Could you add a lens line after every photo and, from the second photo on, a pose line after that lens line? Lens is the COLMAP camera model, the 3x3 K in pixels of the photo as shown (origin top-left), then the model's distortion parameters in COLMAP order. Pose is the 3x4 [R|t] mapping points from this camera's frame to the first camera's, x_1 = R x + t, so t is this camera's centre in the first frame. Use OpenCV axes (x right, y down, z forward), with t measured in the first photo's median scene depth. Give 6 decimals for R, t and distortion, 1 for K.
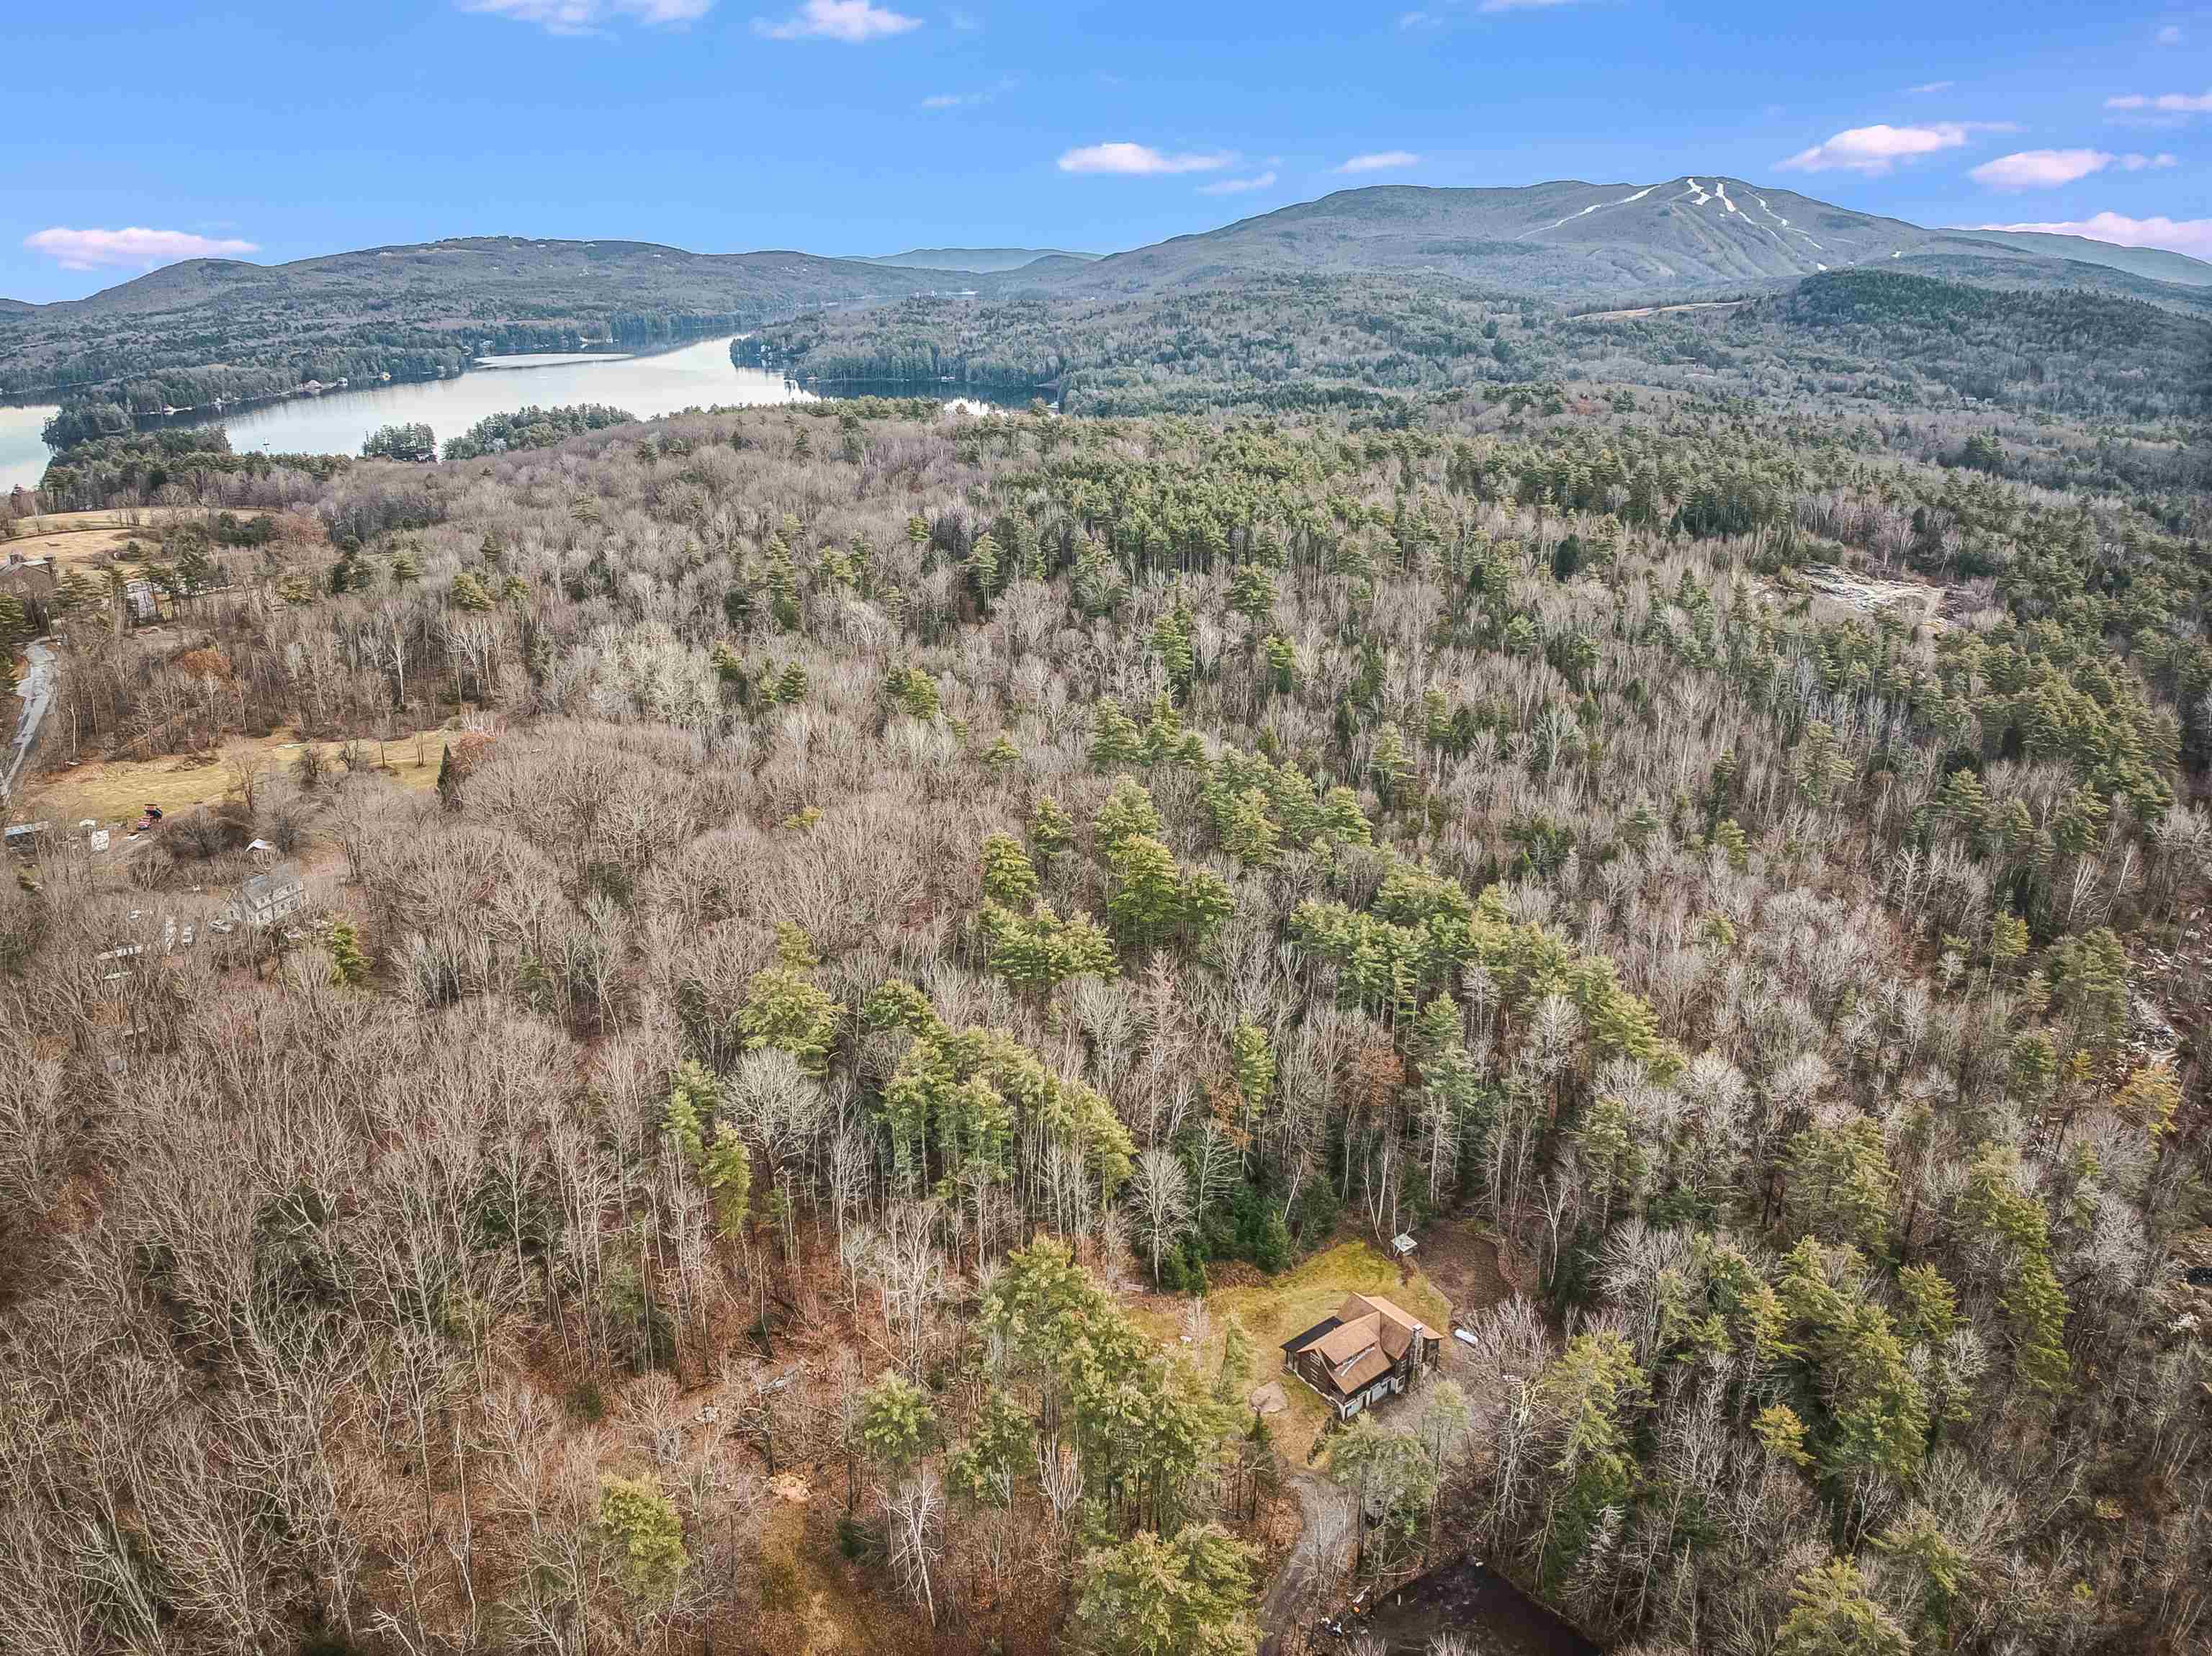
lens RADIAL K [[1534.1, 0, 1106.0], [0, 1534.1, 828.0], [0, 0, 1]] dist [-0.095085, -0.024257]
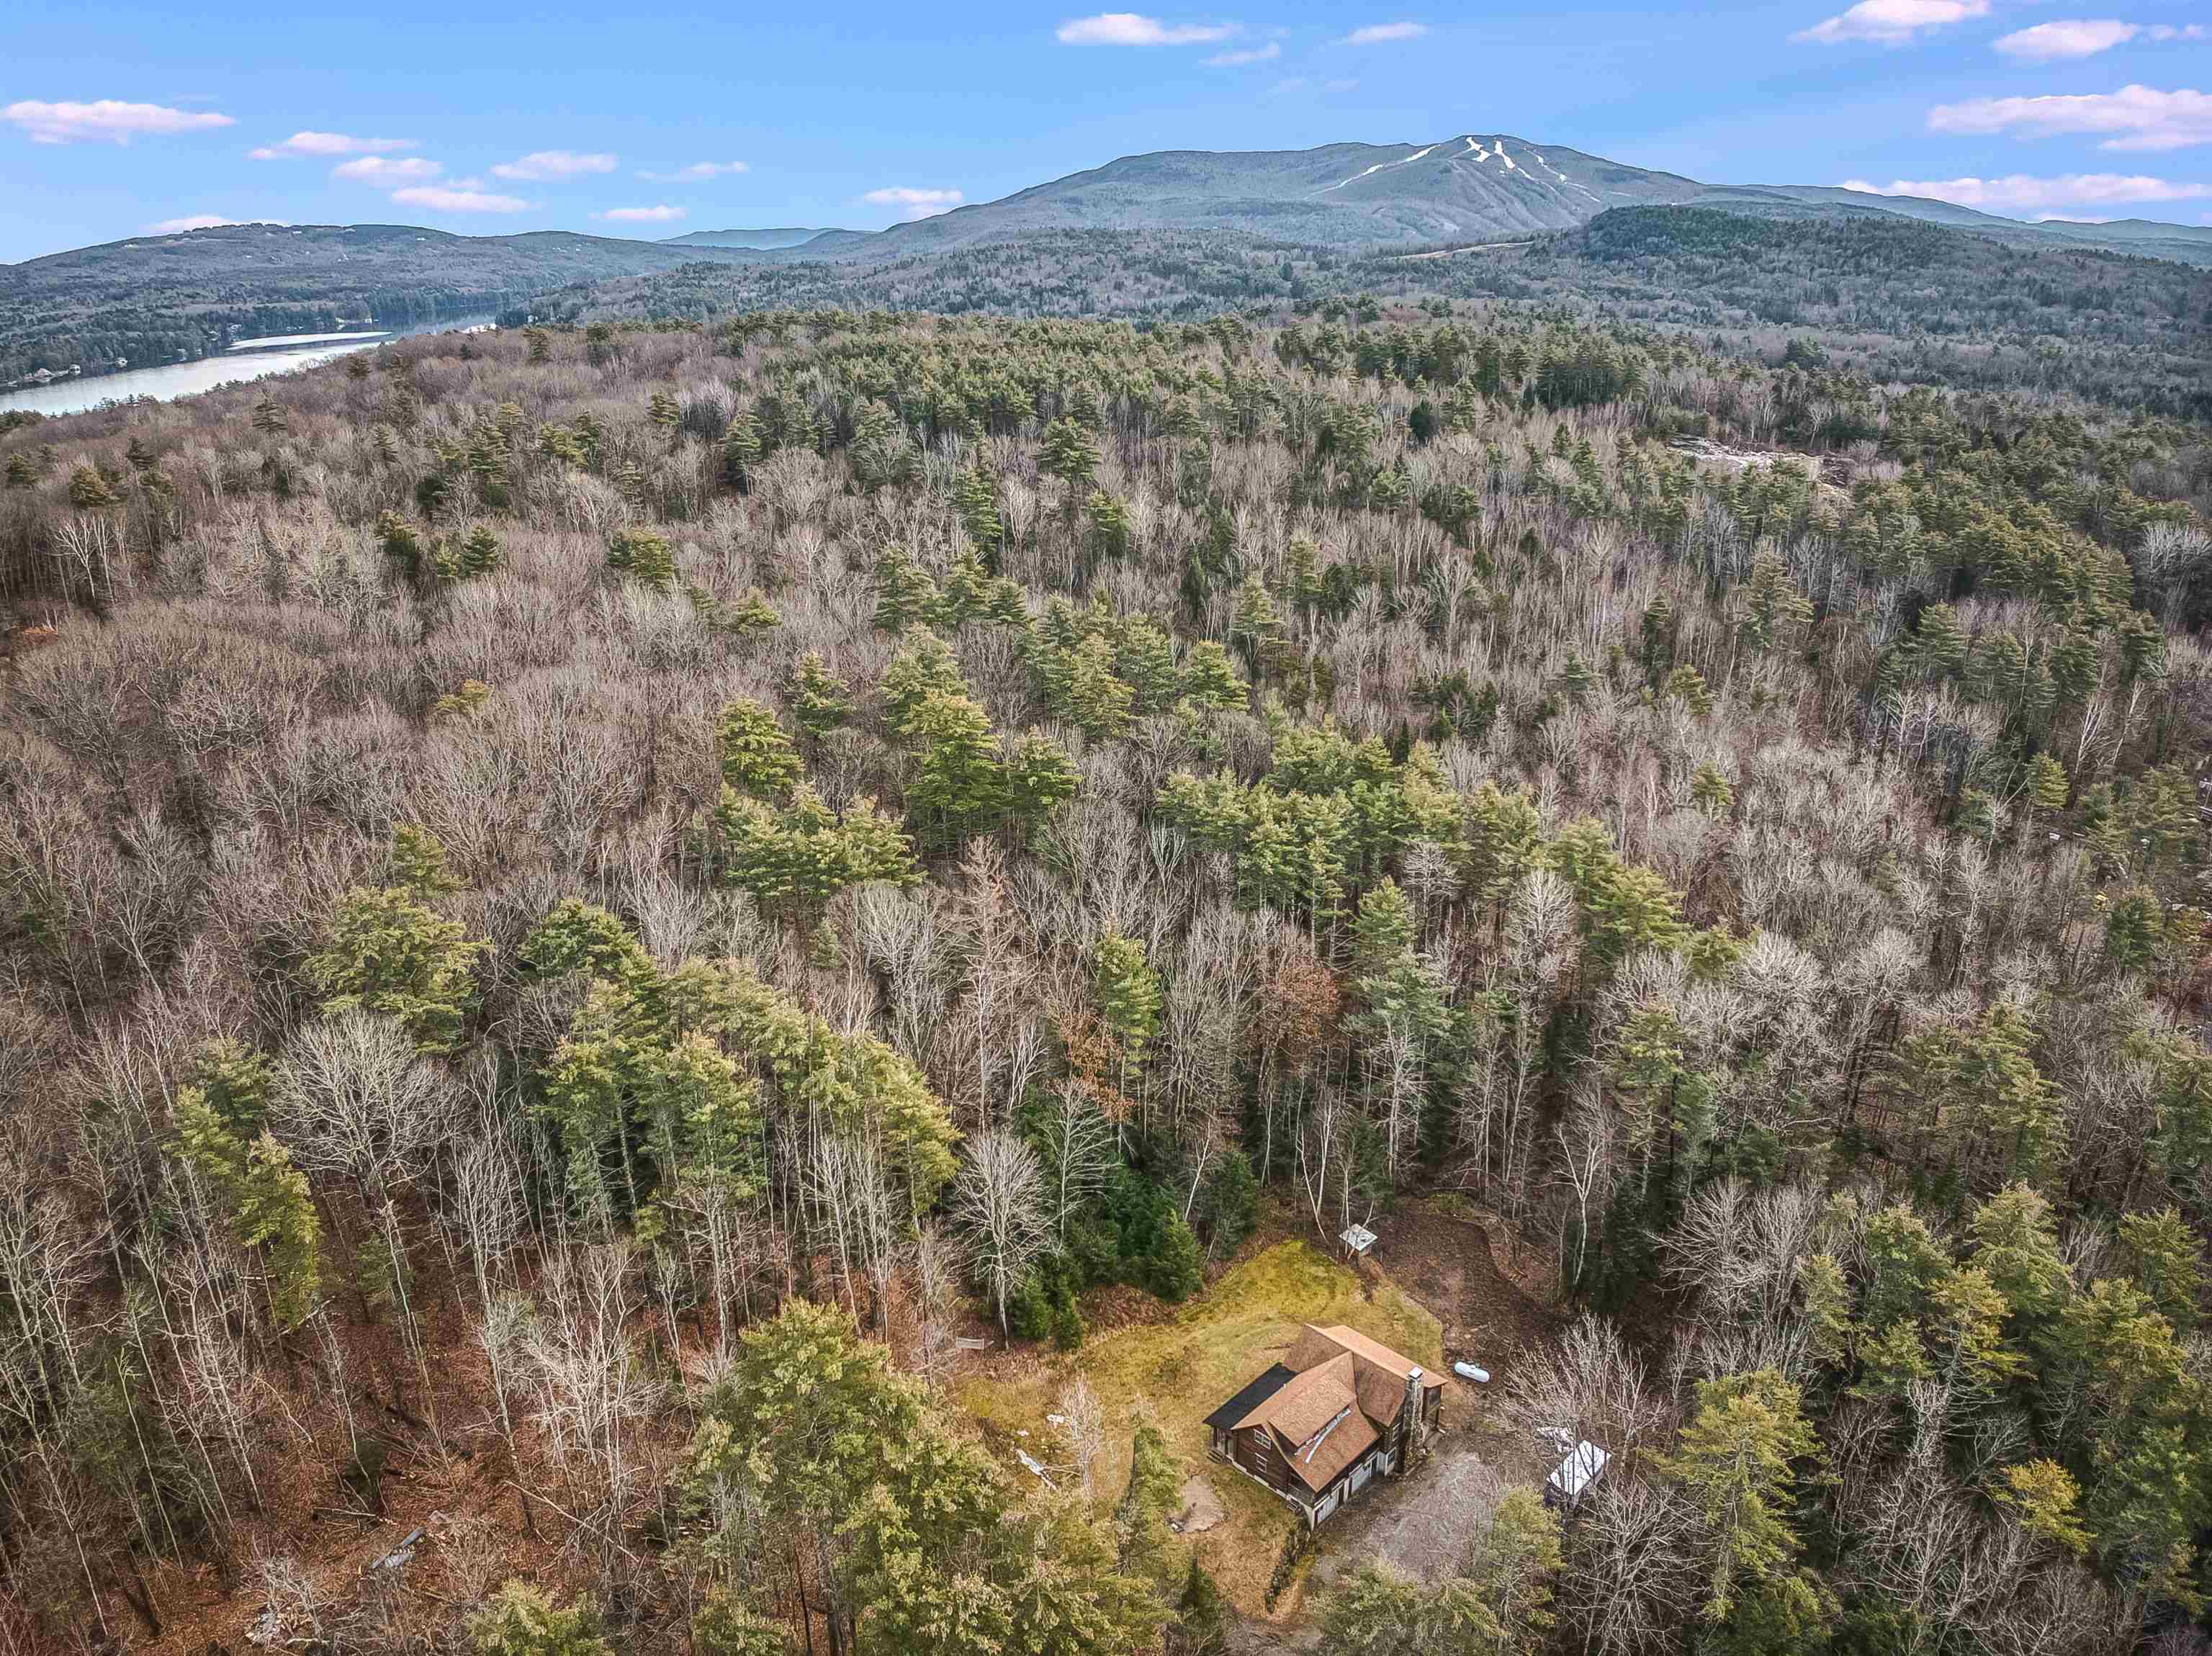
lens RADIAL K [[1534.1, 0, 1106.0], [0, 1534.1, 828.0], [0, 0, 1]] dist [-0.095085, -0.024257]
pose [[0.991245, -0.056744, 0.119221, 0.009480], [0.055179, 0.998342, 0.016388, 0.063237], [-0.119953, -0.009666, 0.992732, 0.299102]]
